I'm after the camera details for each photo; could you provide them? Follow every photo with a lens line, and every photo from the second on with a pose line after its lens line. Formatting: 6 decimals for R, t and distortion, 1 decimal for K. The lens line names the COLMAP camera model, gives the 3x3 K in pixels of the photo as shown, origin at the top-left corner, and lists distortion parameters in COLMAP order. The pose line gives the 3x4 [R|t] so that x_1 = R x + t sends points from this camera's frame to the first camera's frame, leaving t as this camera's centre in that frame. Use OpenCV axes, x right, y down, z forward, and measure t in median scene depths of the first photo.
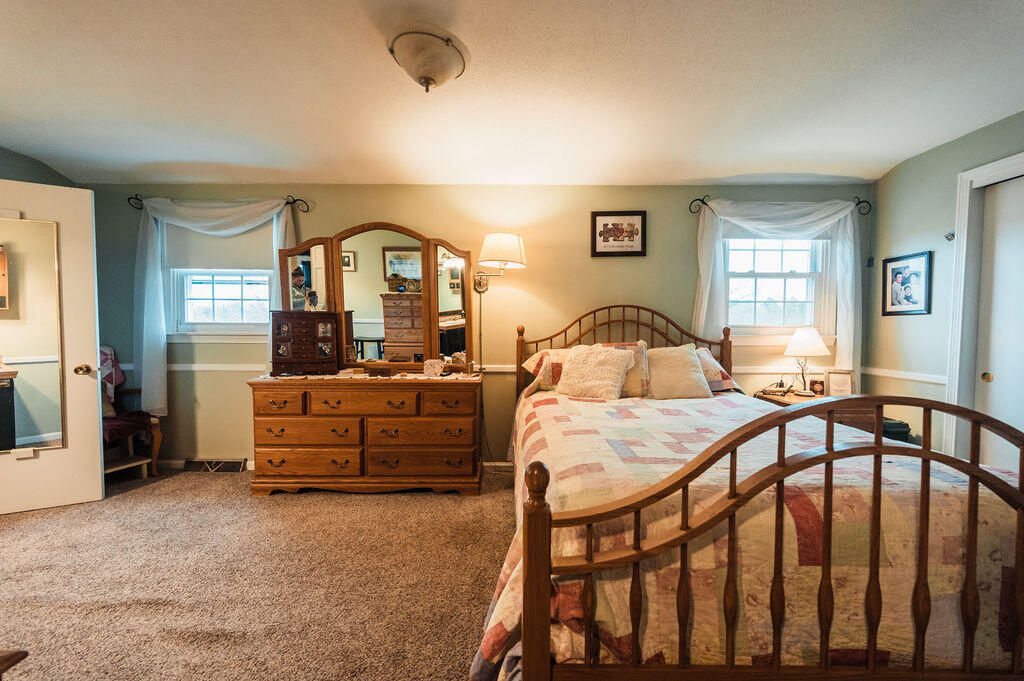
lens RADIAL K [[409.5, 0, 510.1], [0, 409.5, 340.6], [0, 0, 1]] dist [0.000998, 0.000054]
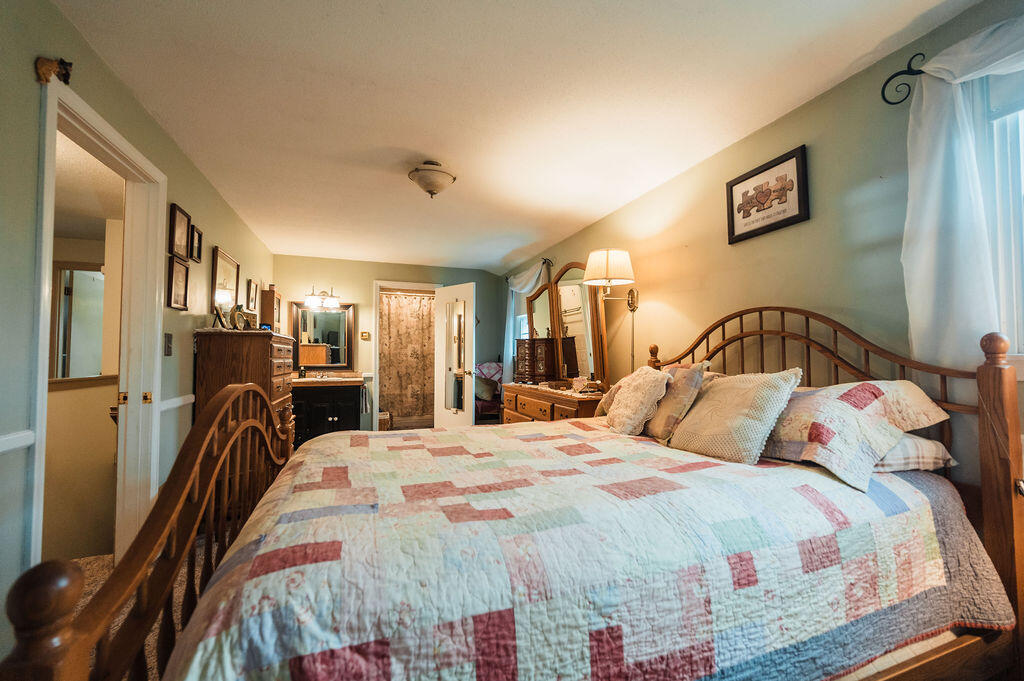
lens RADIAL K [[409.5, 0, 511.5], [0, 409.5, 337.7], [0, 0, 1]] dist [0.000998, 0.000054]
pose [[0.351030, -0.043097, -0.935372, 0.722638], [-0.046361, 0.996915, -0.063331, 0.017084], [0.935216, 0.065595, 0.347949, 0.416879]]
